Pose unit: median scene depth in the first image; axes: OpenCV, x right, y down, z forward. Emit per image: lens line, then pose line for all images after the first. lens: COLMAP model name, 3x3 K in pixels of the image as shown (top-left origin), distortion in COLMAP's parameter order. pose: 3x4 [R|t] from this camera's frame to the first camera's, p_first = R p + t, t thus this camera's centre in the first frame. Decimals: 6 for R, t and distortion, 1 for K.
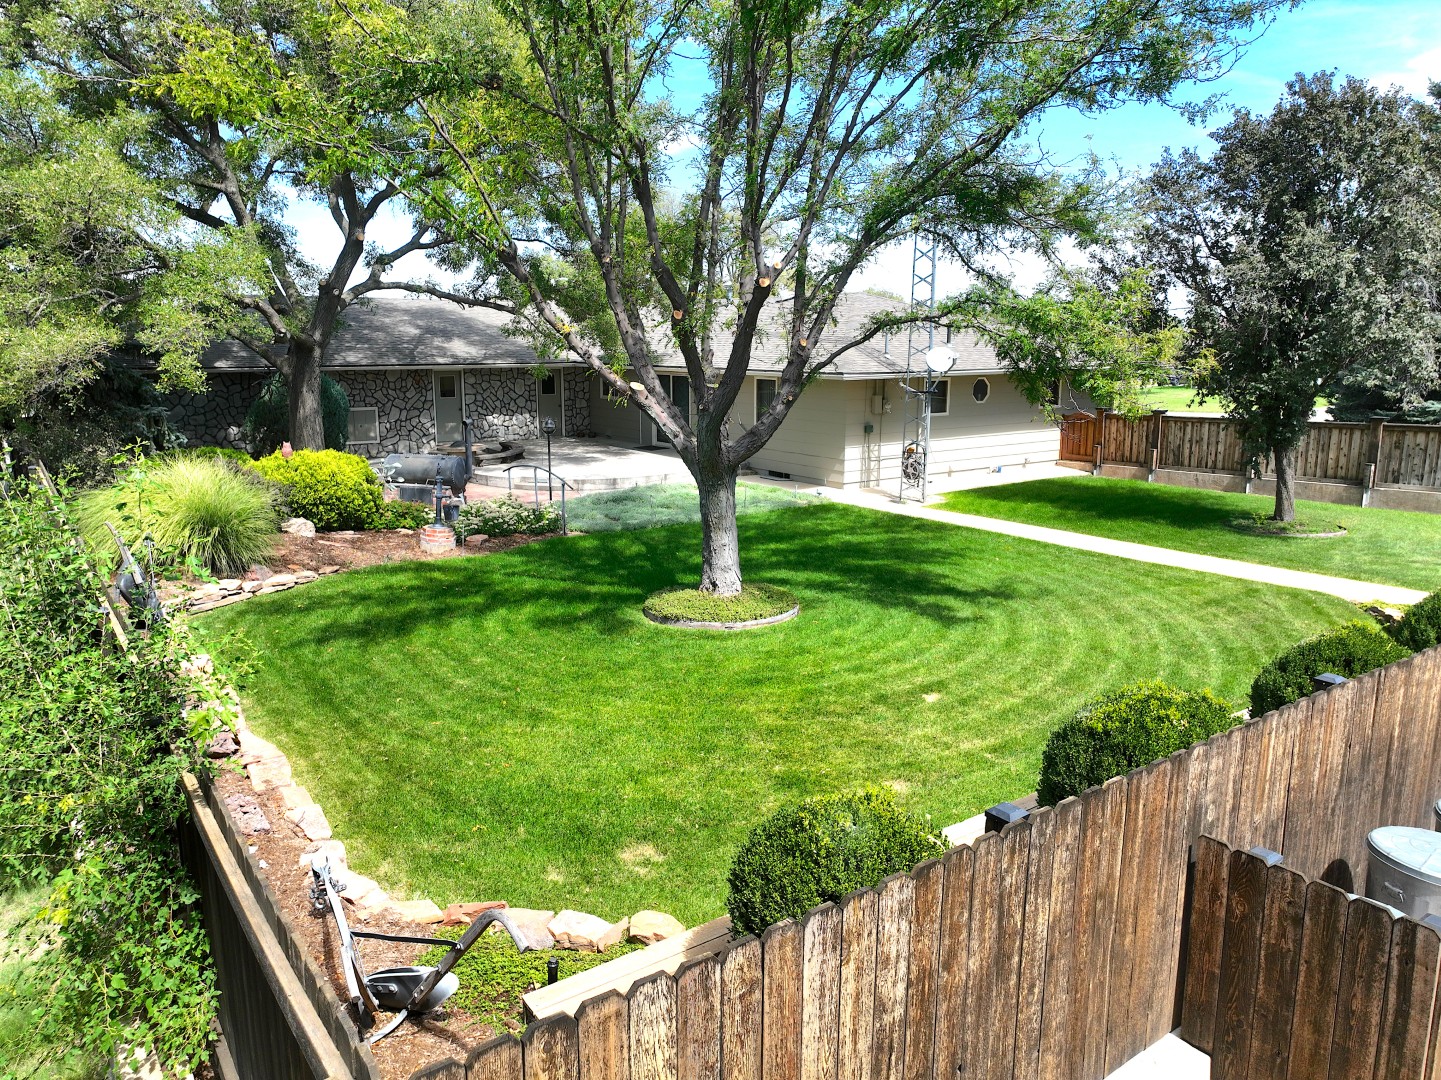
lens RADIAL K [[1005.2, 0, 718.7], [0, 1005.2, 538.5], [0, 0, 1]] dist [-0.008107, 0.008515]
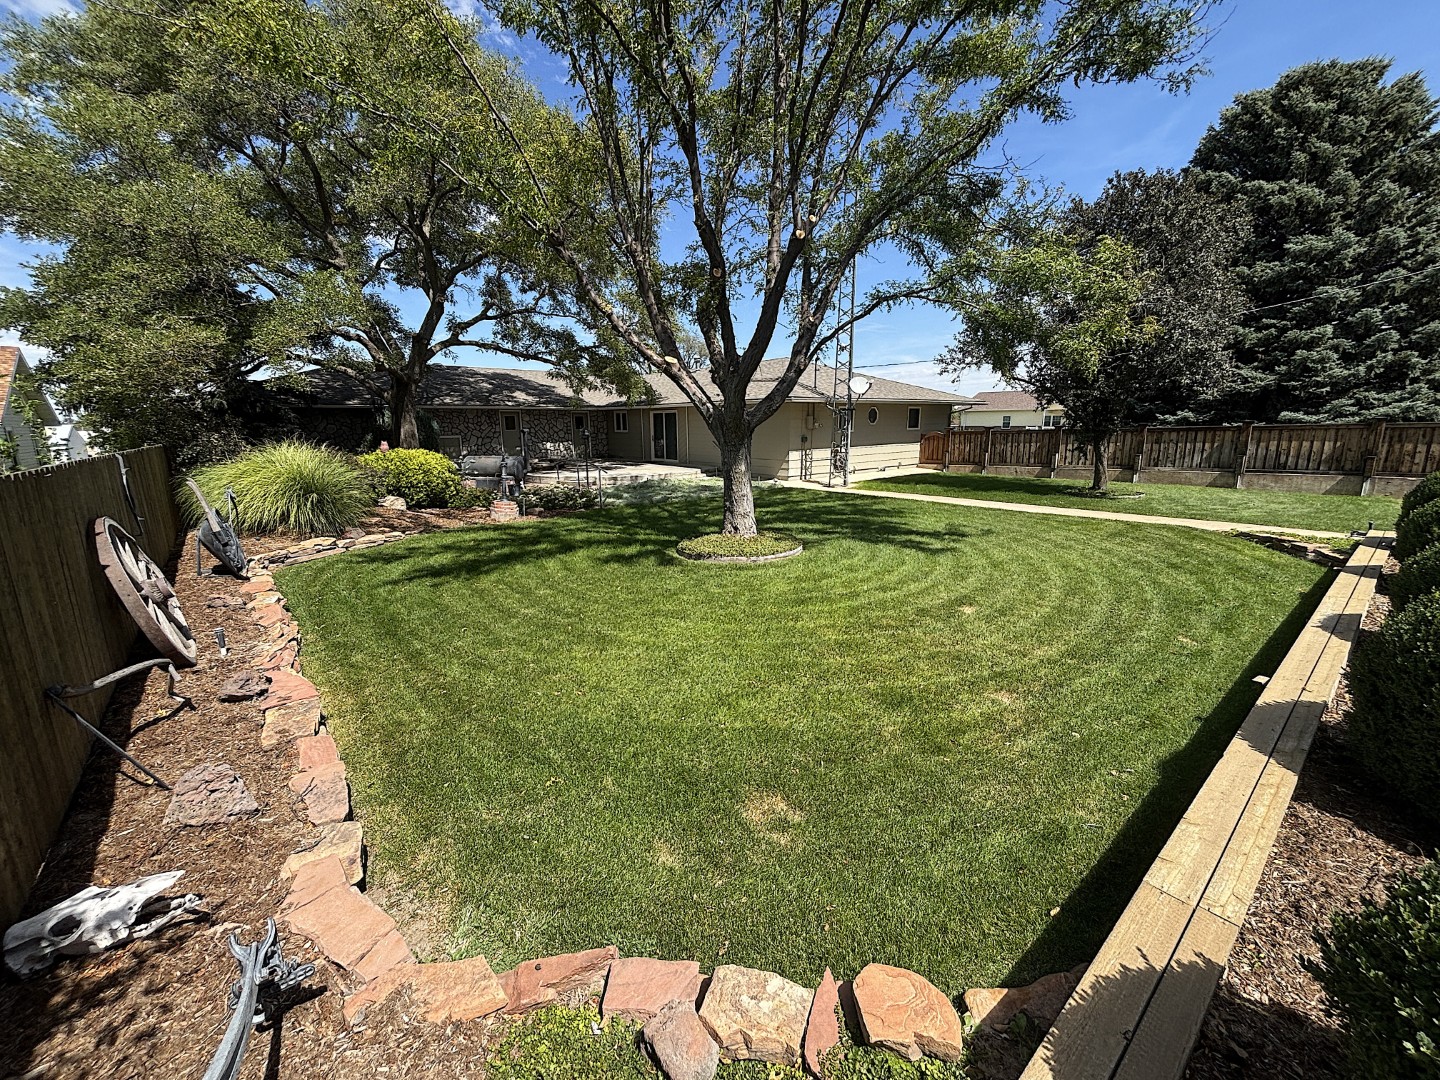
lens RADIAL K [[579.3, 0, 721.6], [0, 579.3, 545.3], [0, 0, 1]] dist [-0.002513, -0.000735]
pose [[0.996608, -0.025121, 0.078365, -0.077546], [0.023983, 0.999593, 0.015440, 0.055236], [-0.078721, -0.013508, 0.996805, 0.301263]]
